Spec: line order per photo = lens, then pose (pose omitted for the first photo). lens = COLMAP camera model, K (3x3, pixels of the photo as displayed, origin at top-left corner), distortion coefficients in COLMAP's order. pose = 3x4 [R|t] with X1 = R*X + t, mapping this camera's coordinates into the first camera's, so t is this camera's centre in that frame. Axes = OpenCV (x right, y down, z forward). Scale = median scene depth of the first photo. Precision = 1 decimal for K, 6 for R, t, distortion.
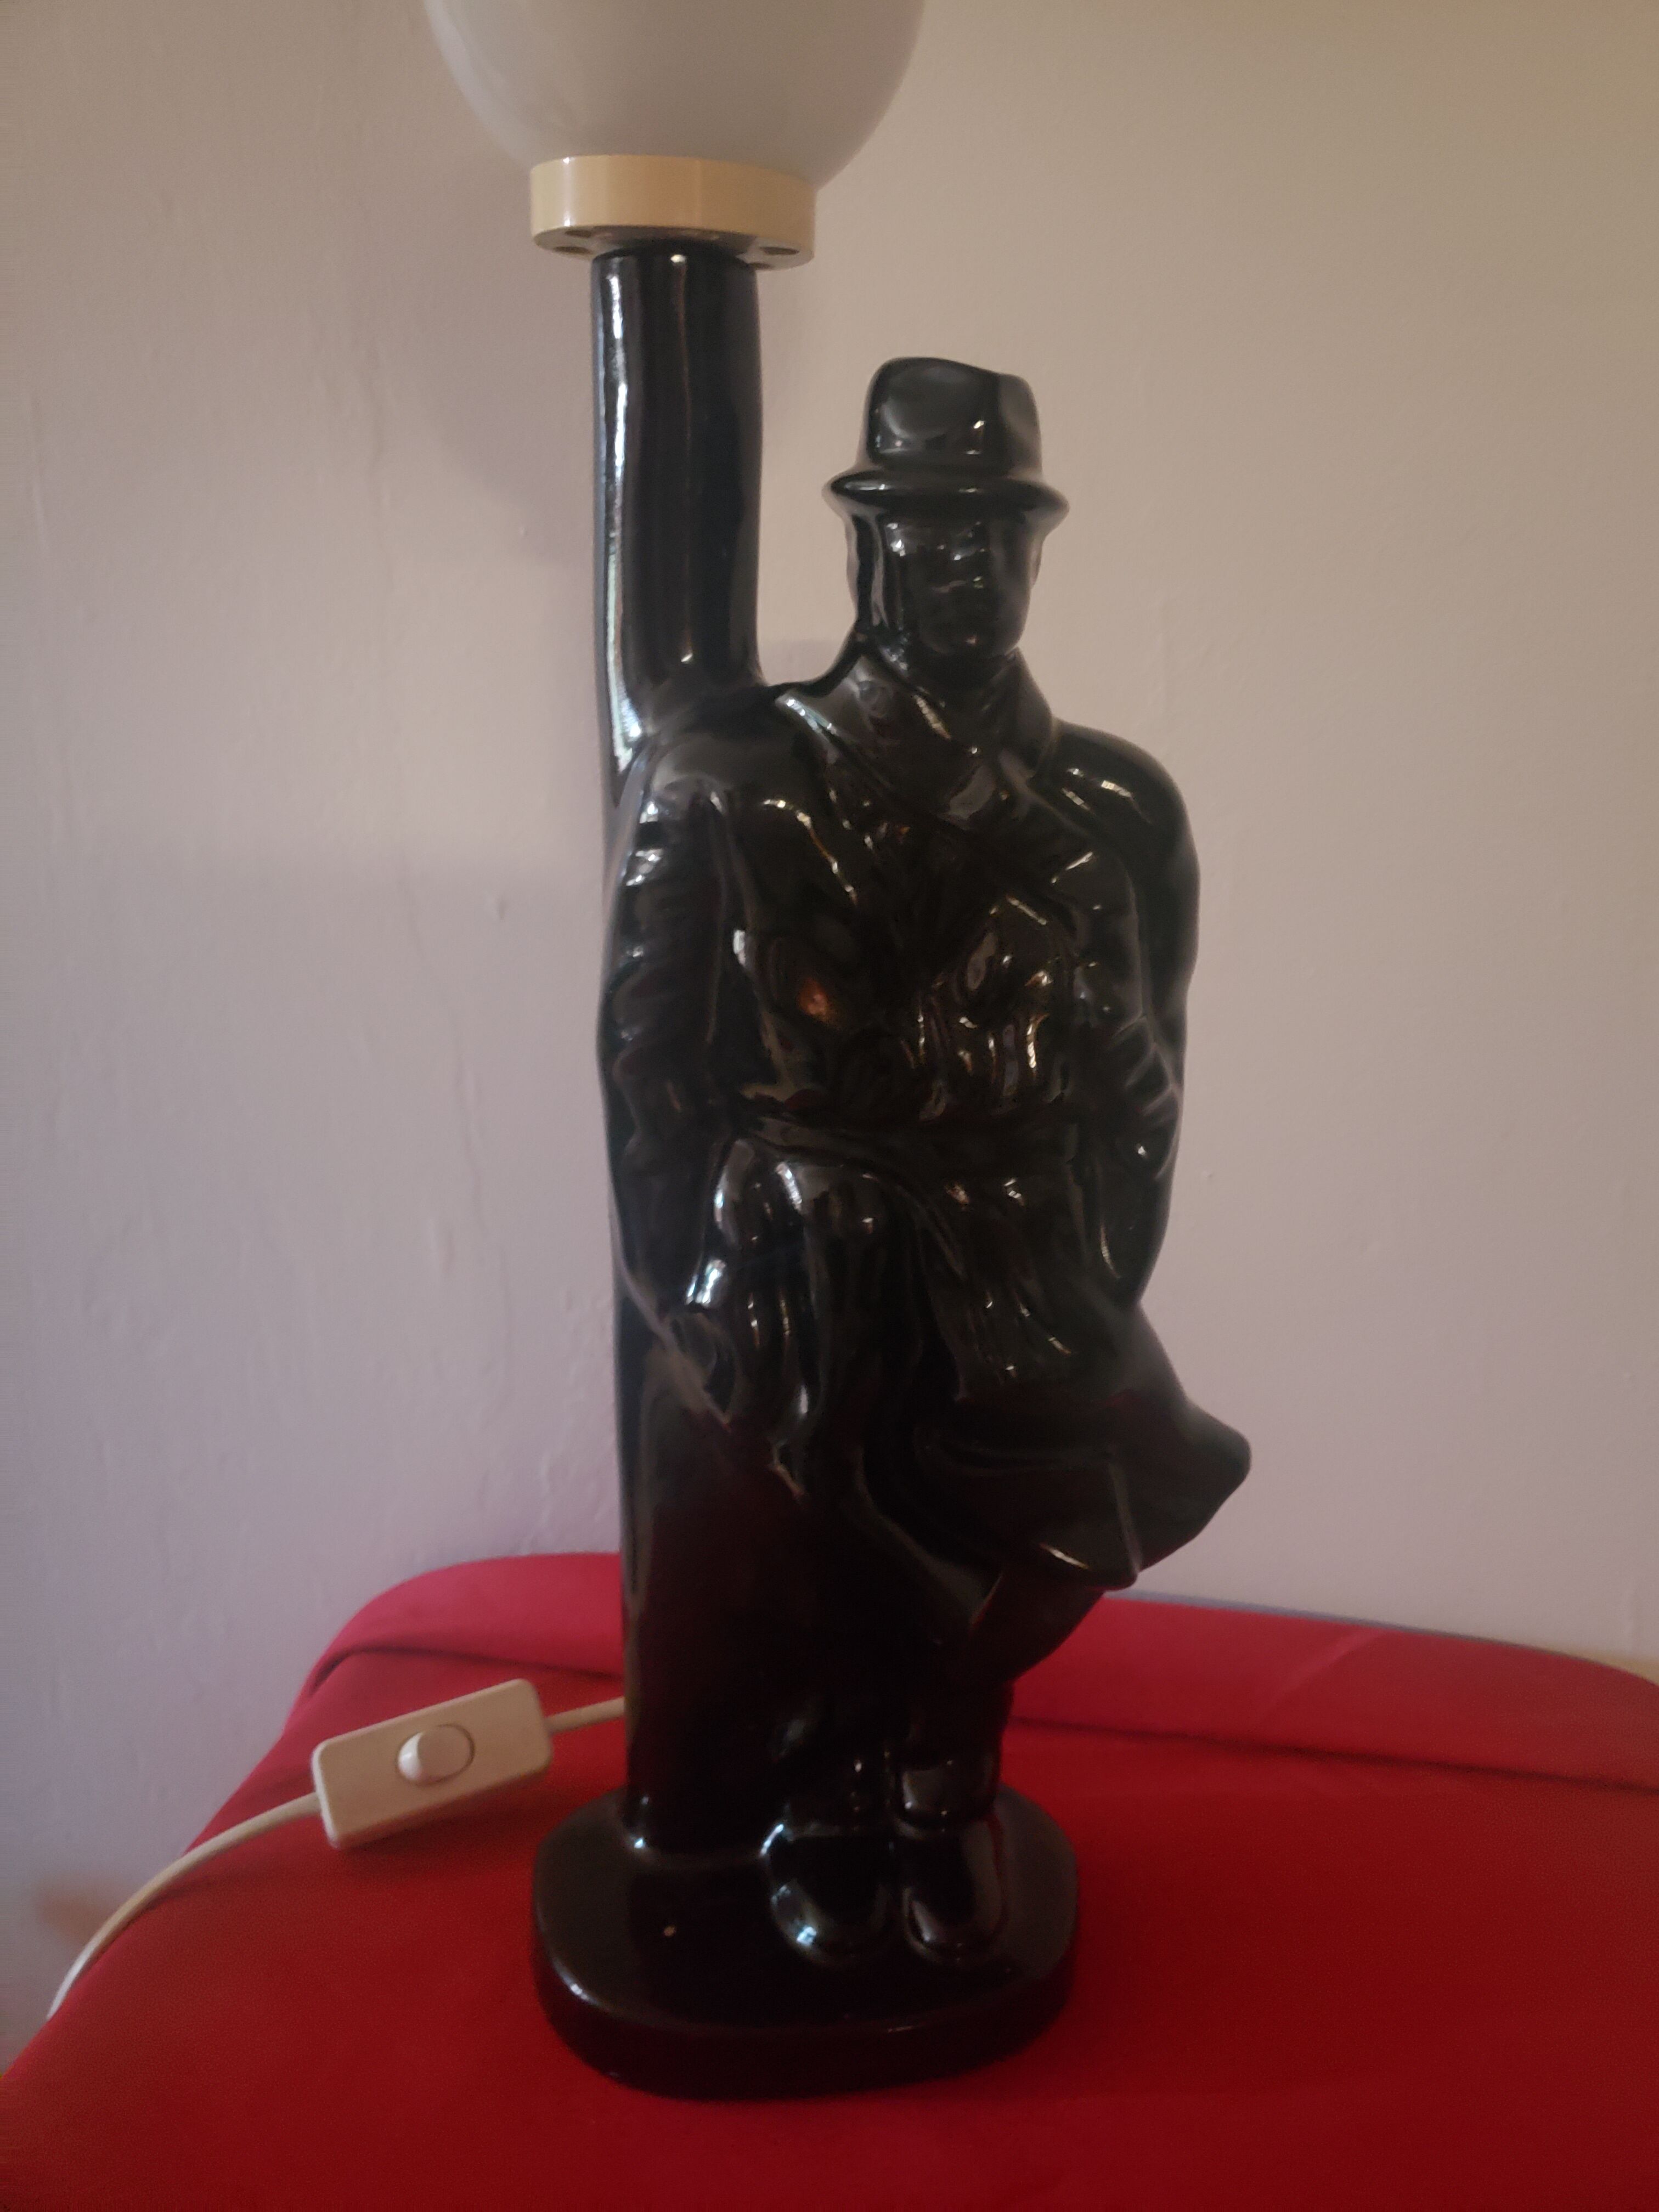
lens RADIAL K [[1648.2, 0, 829.5], [0, 1648.2, 1106.0], [0, 0, 1]] dist [0.009181, 0.005990]
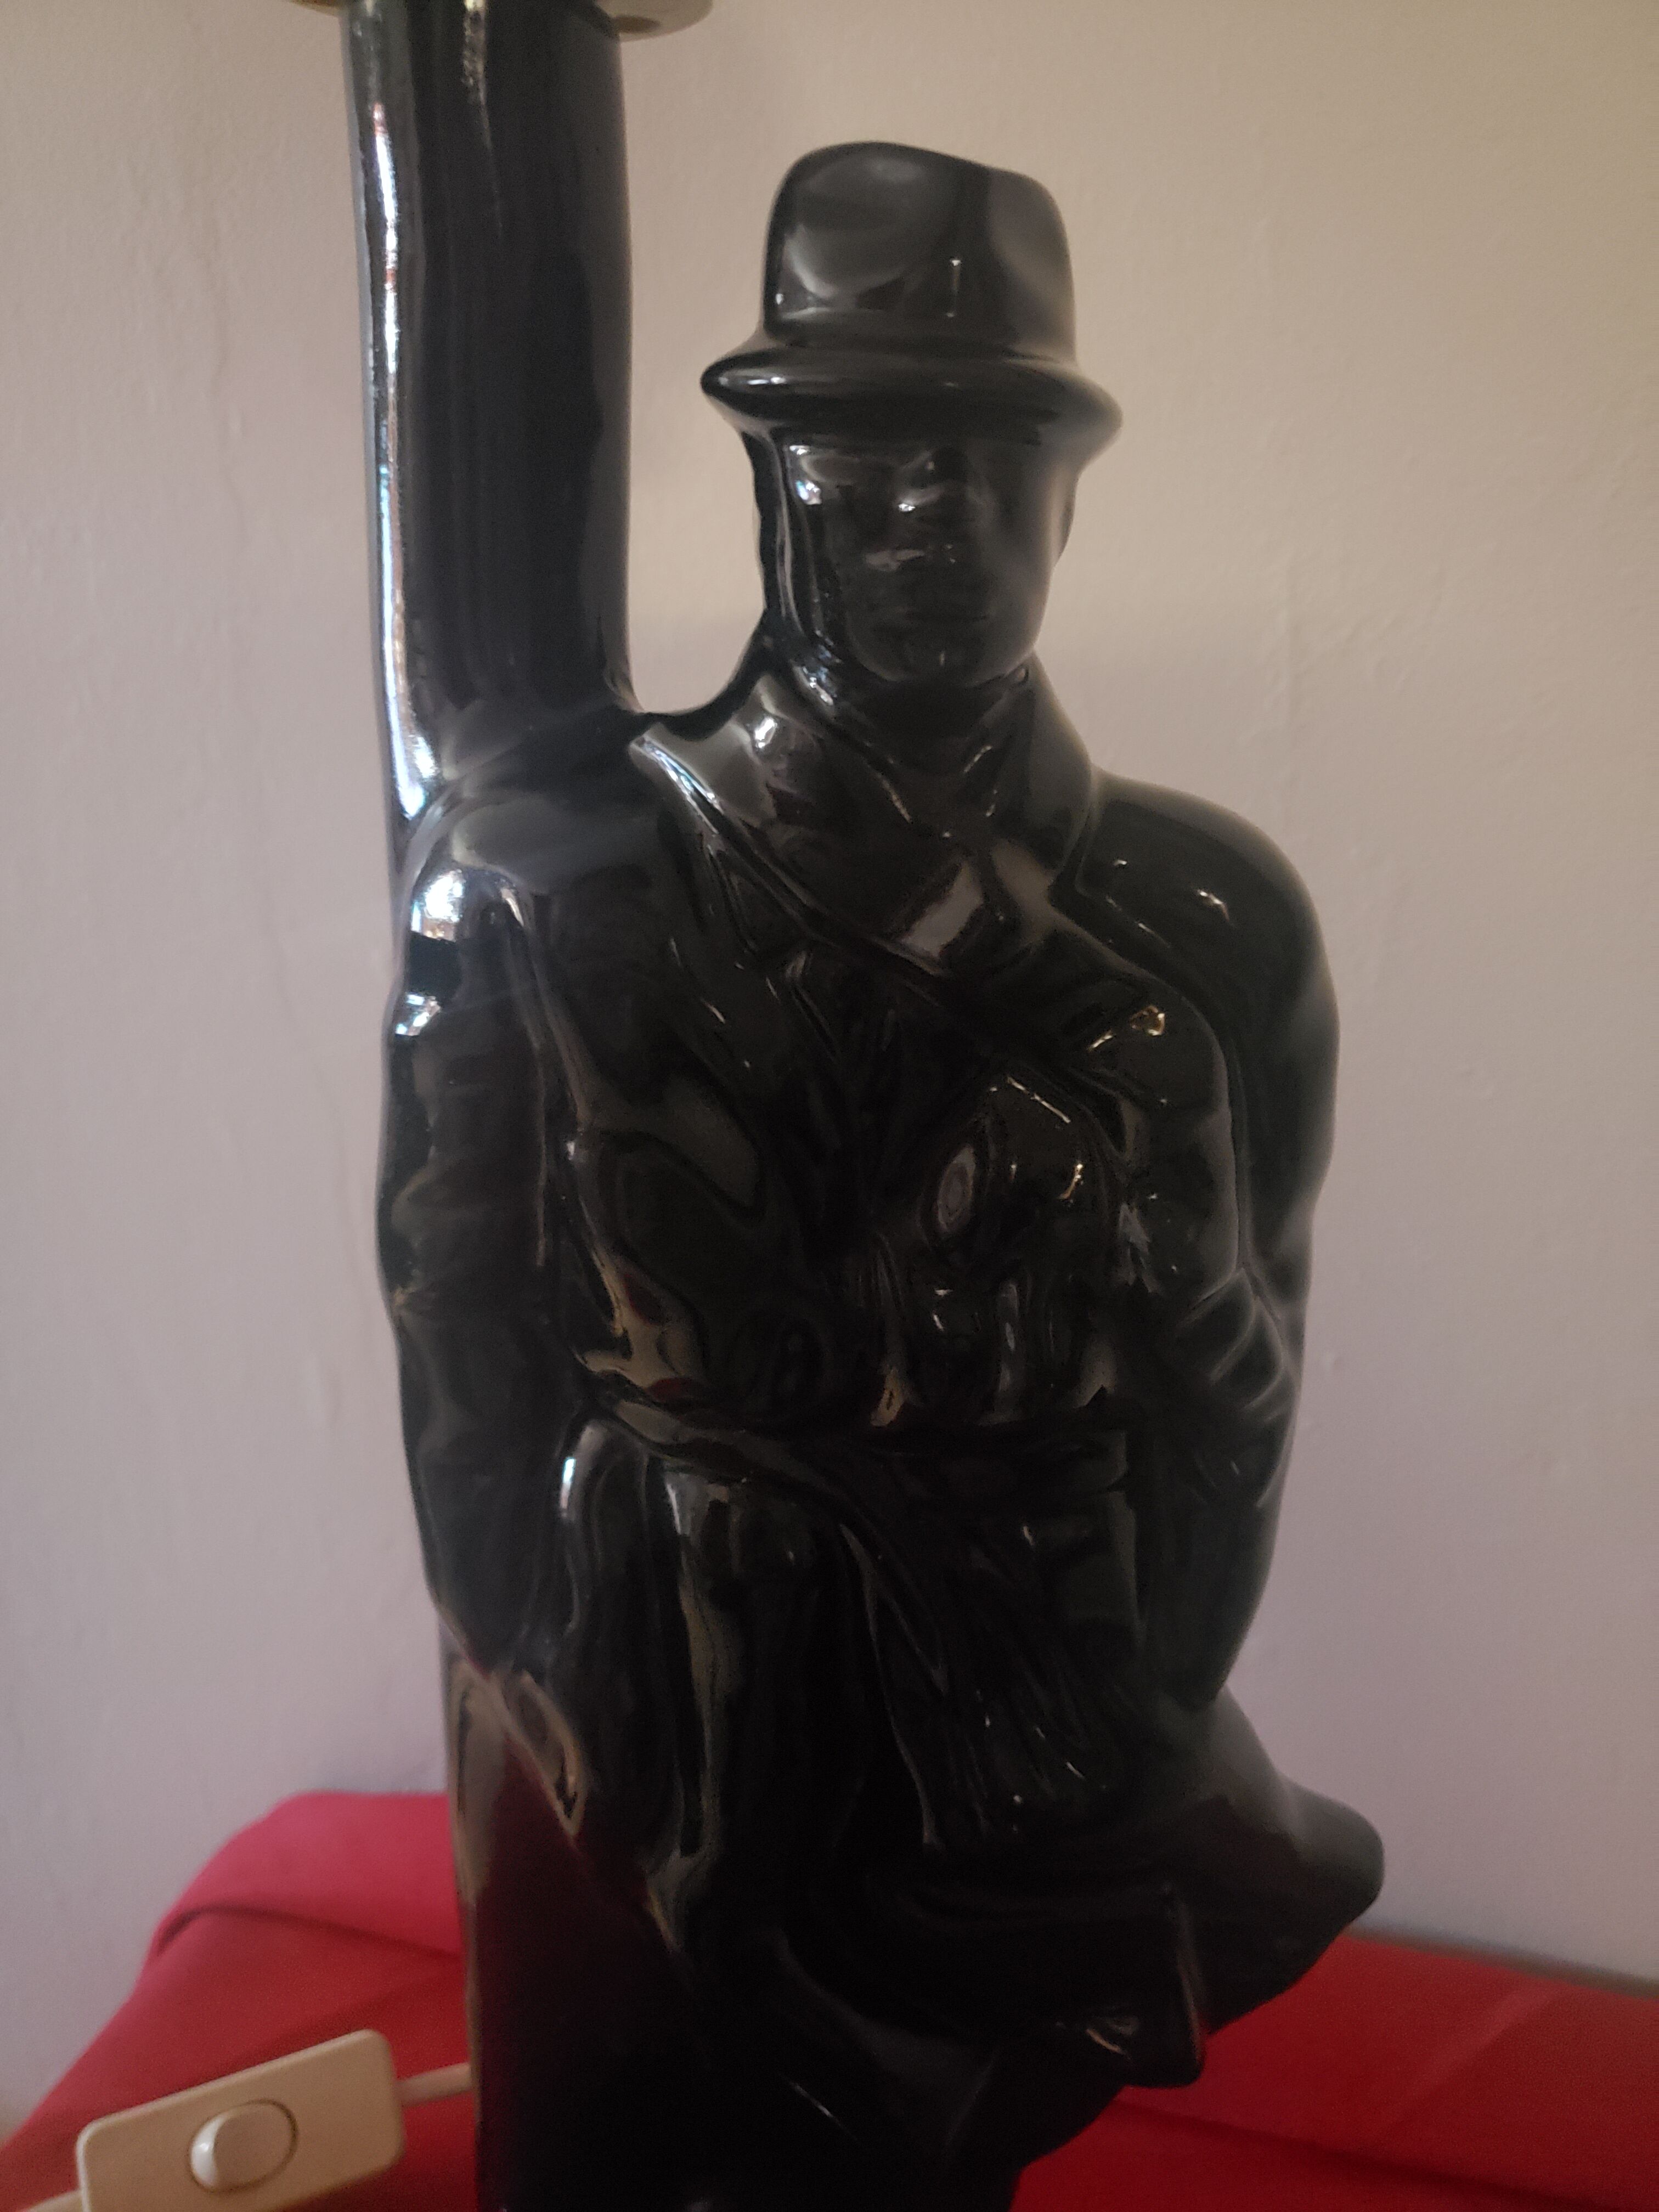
lens RADIAL K [[1686.3, 0, 798.4], [0, 1686.3, 1105.9], [0, 0, 1]] dist [0.067473, -0.164110]
pose [[0.996900, 0.018019, -0.076590, 0.078985], [-0.015606, 0.999366, 0.031991, -0.135486], [0.077118, -0.030697, 0.996549, 0.385144]]
